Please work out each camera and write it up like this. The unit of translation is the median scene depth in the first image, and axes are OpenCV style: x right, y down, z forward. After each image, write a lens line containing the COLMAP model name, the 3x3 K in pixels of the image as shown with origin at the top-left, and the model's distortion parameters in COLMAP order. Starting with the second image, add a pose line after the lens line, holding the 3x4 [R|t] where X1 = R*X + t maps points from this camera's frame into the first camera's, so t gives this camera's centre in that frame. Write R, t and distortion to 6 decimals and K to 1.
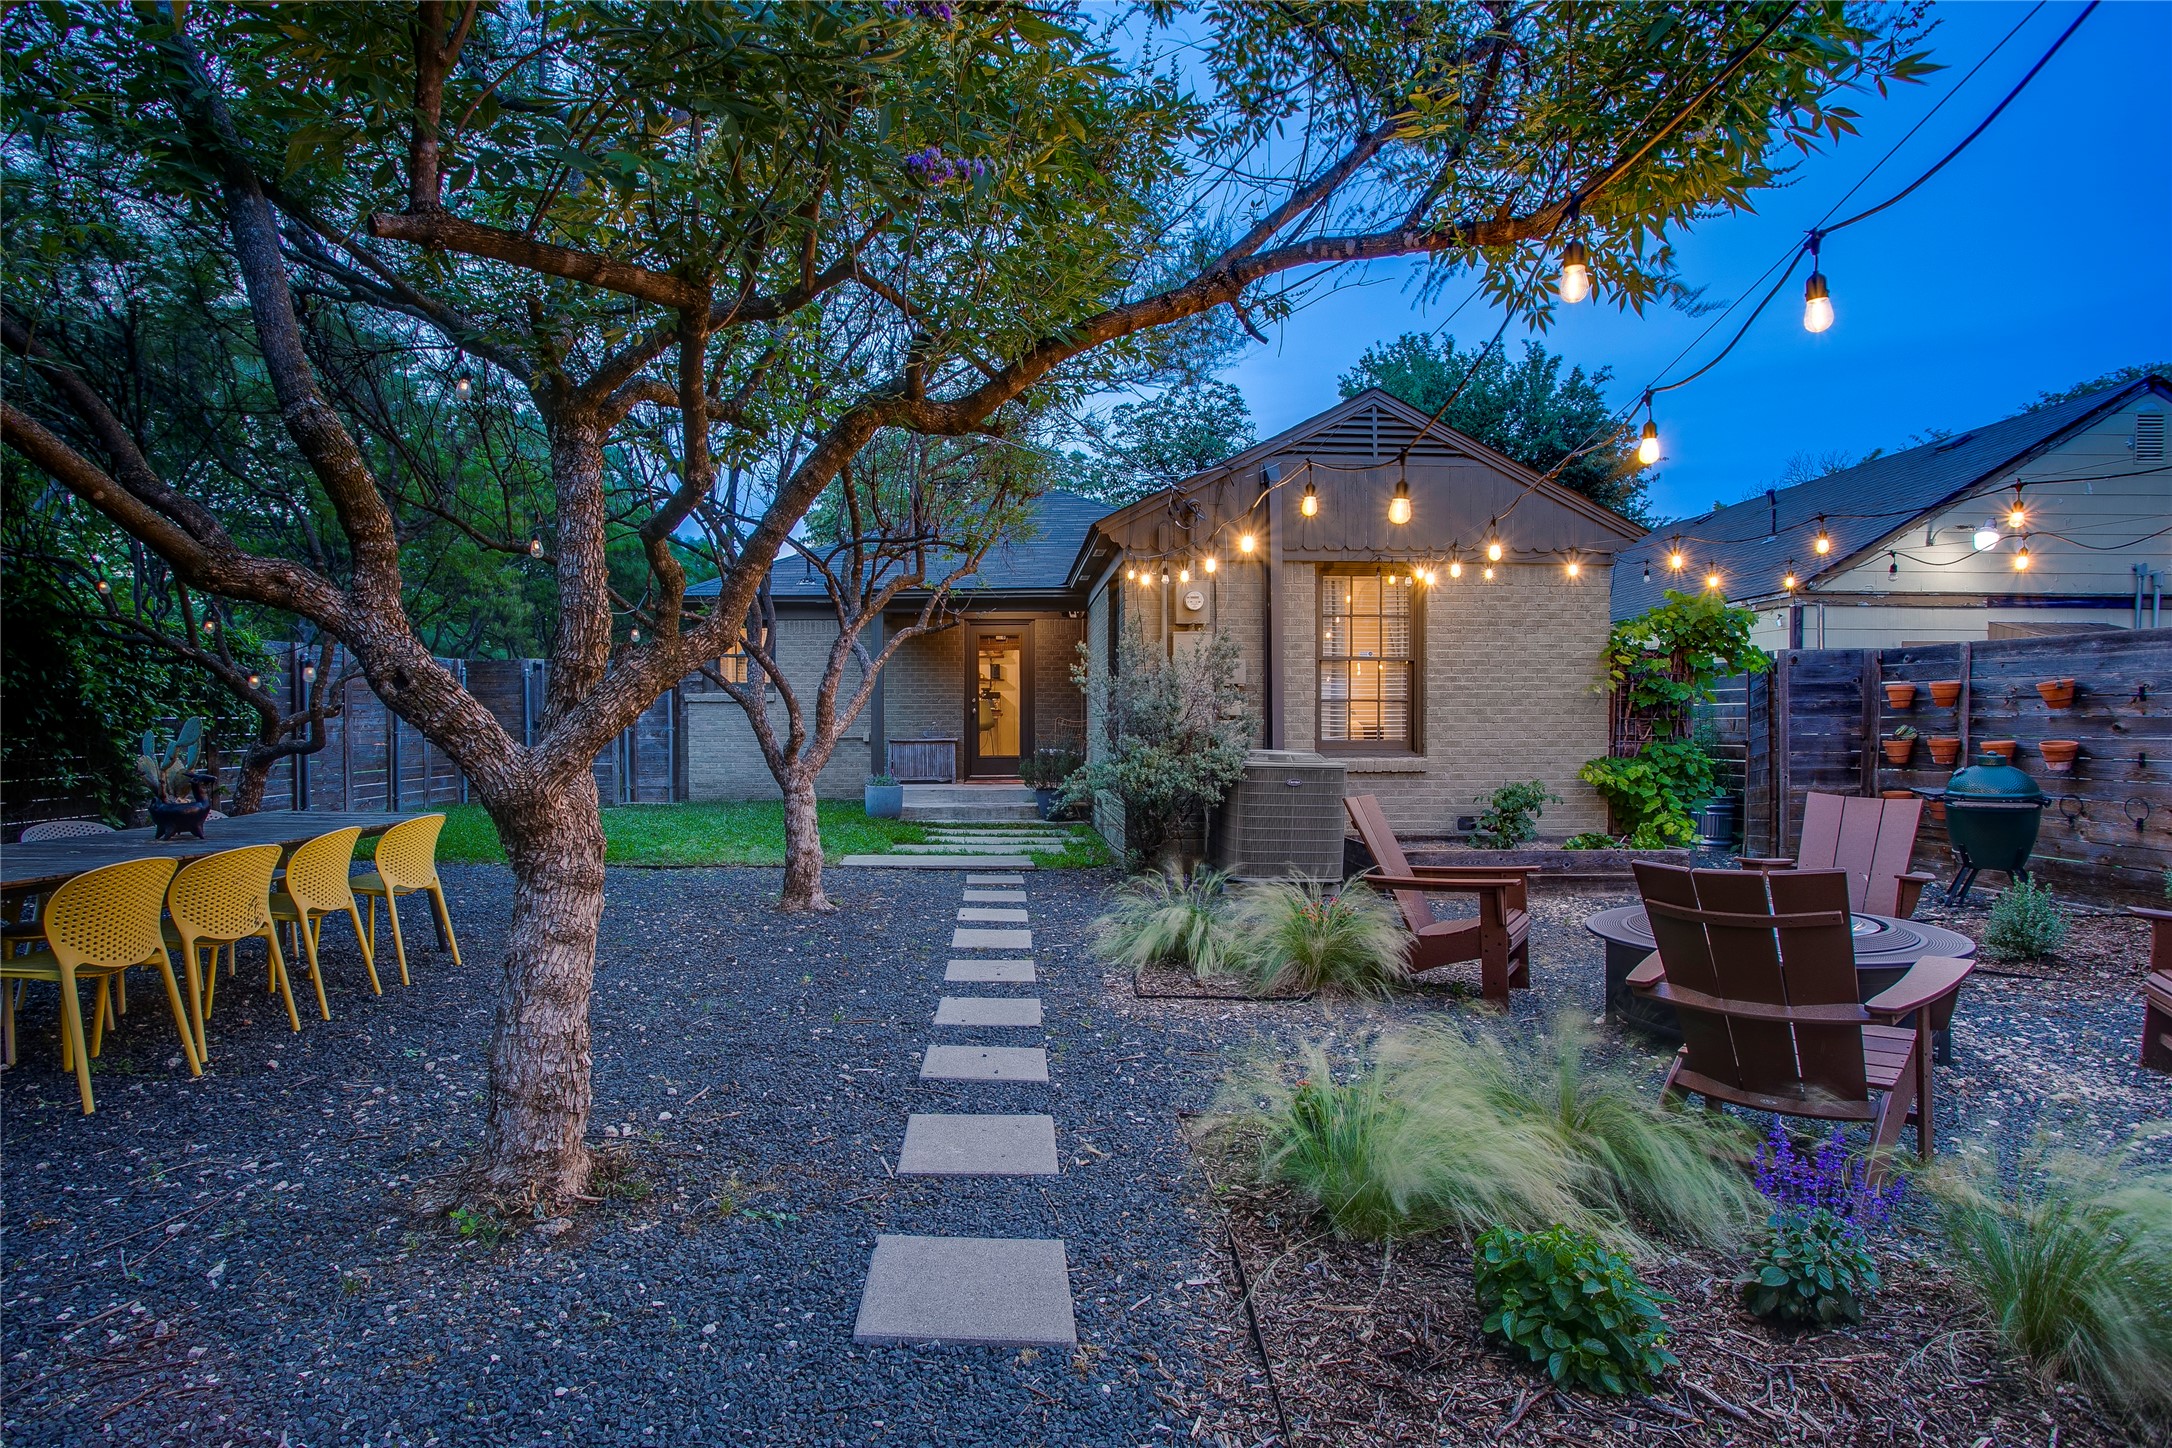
lens RADIAL K [[1046.6, 0, 1091.6], [0, 1046.6, 724.5], [0, 0, 1]] dist [-0.060667, 0.029821]
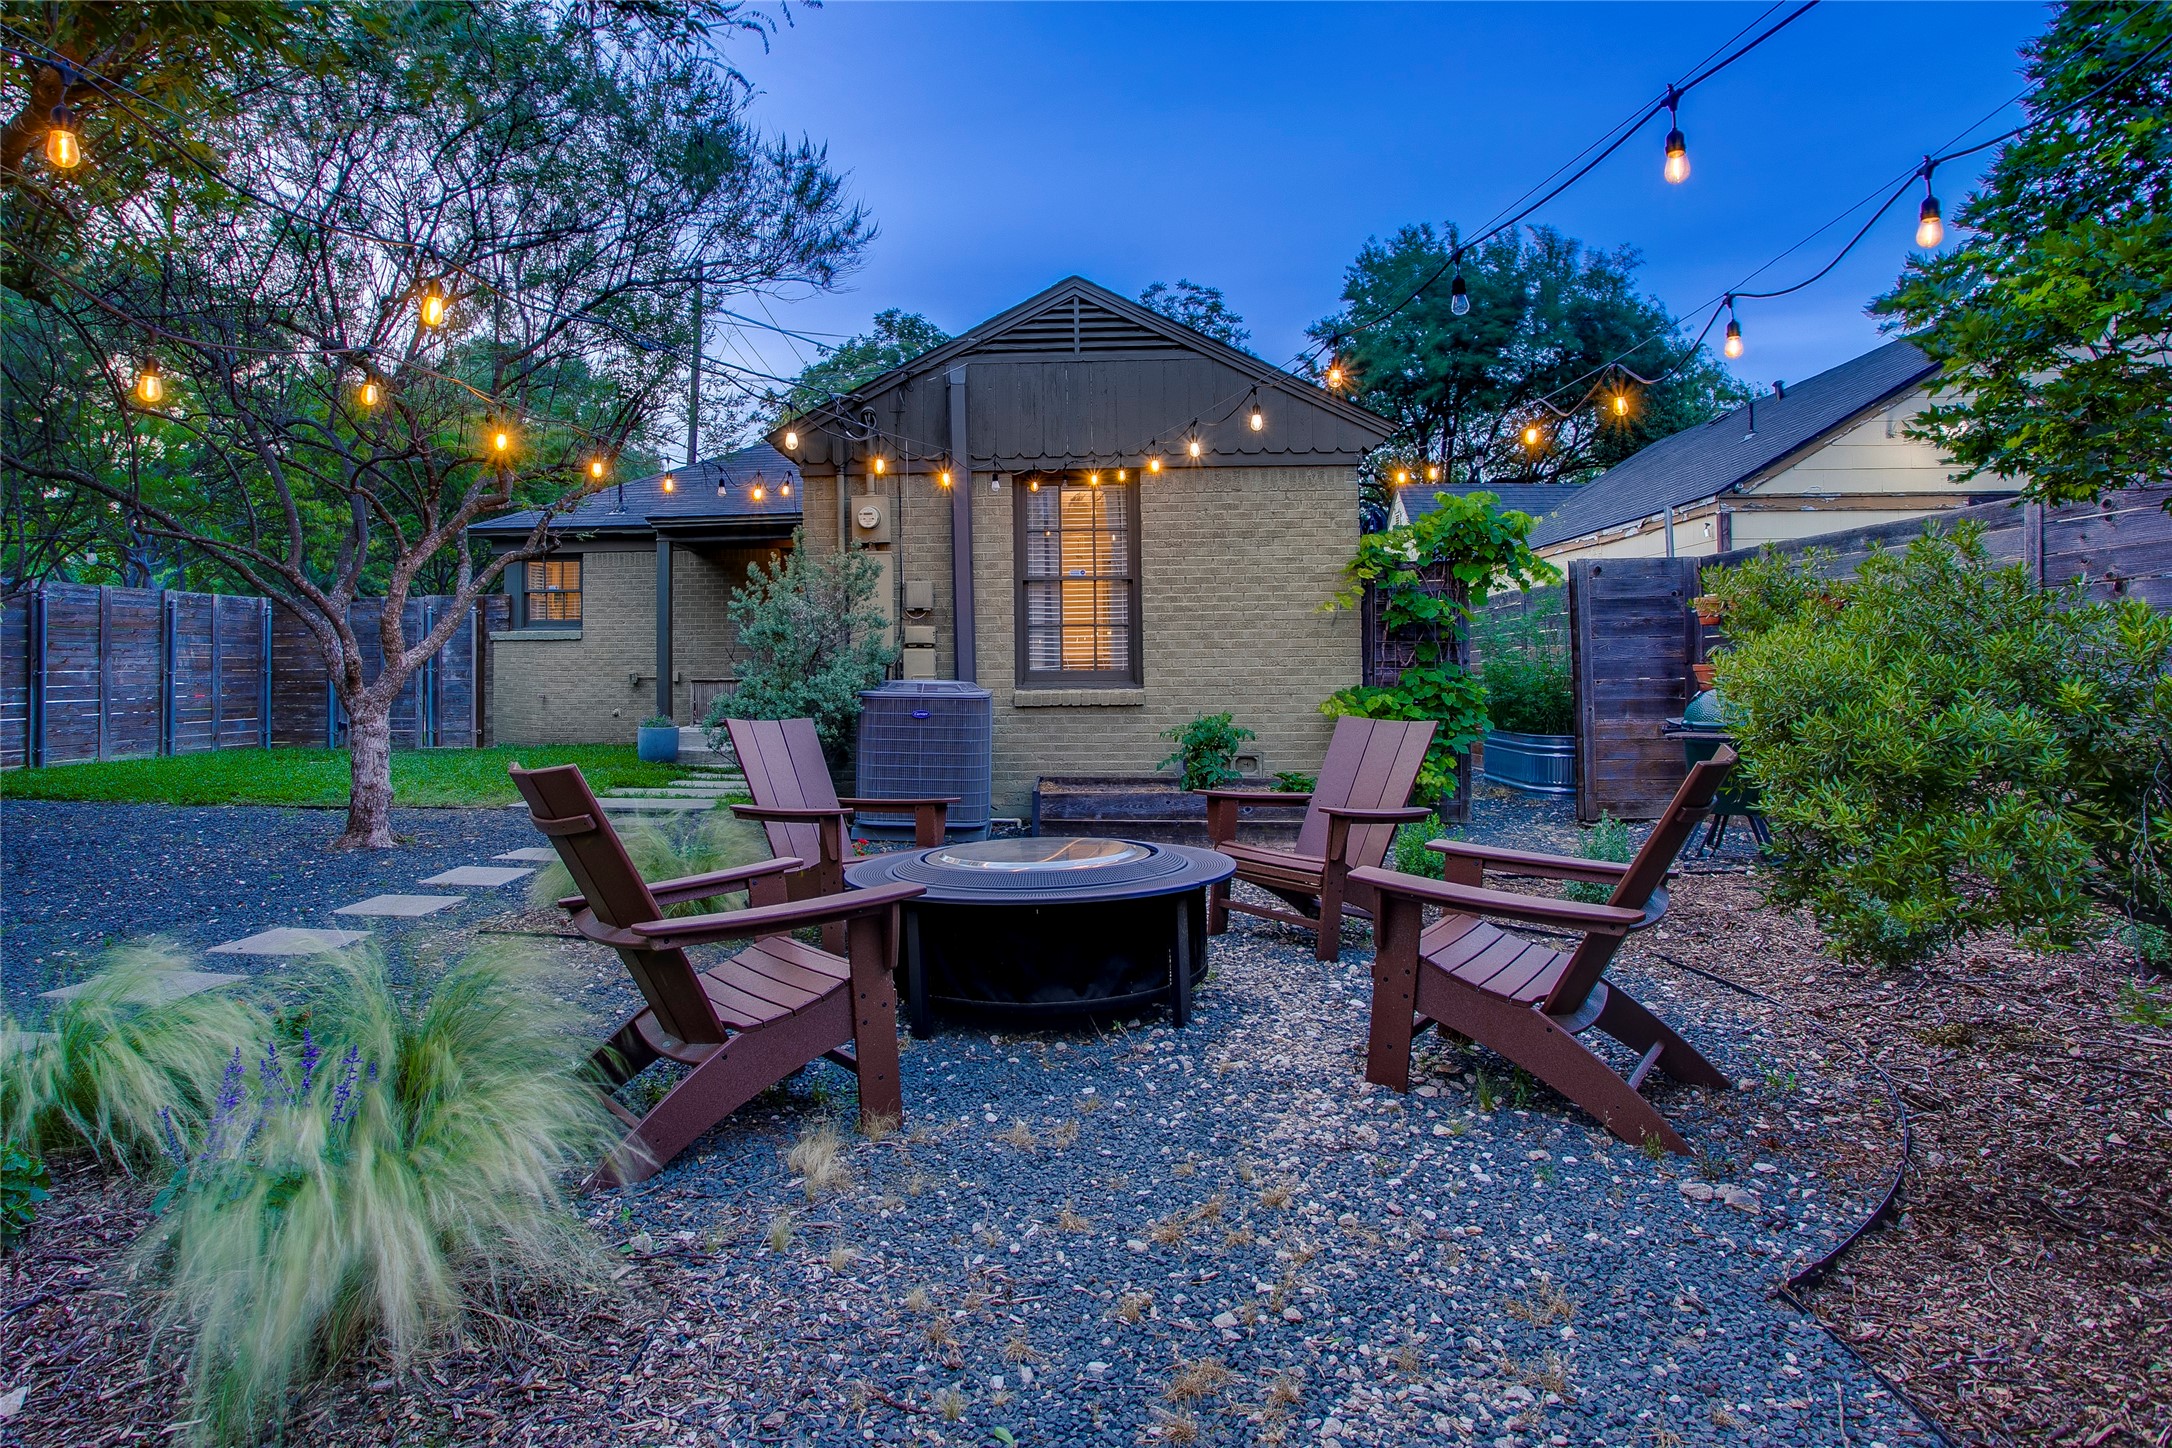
lens RADIAL K [[1160.1, 0, 1085.7], [0, 1160.1, 618.4], [0, 0, 1]] dist [-0.038033, -0.000046]
pose [[0.995440, -0.012569, -0.094561, 0.359767], [0.008000, 0.998789, -0.048546, 0.019353], [0.095057, 0.047569, 0.994335, 0.016357]]
